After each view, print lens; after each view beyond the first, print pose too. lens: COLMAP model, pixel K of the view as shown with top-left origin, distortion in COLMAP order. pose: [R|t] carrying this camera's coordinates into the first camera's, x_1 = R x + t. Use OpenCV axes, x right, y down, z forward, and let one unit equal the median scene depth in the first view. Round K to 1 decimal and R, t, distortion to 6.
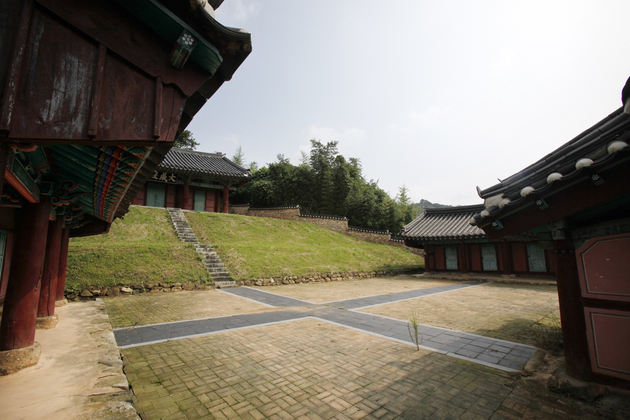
lens RADIAL K [[286.1, 0, 312.3], [0, 286.1, 211.8], [0, 0, 1]] dist [-0.074786, 0.030807]
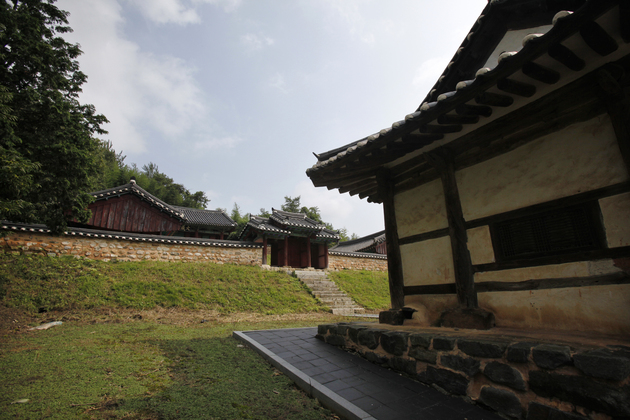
lens RADIAL K [[312.5, 0, 311.0], [0, 312.5, 210.4], [0, 0, 1]] dist [-0.058003, 0.000115]
pose [[0.994004, -0.045862, -0.099263, 0.469348], [0.031020, 0.988768, -0.146204, 0.074707], [0.104854, 0.142248, 0.984262, -0.845464]]
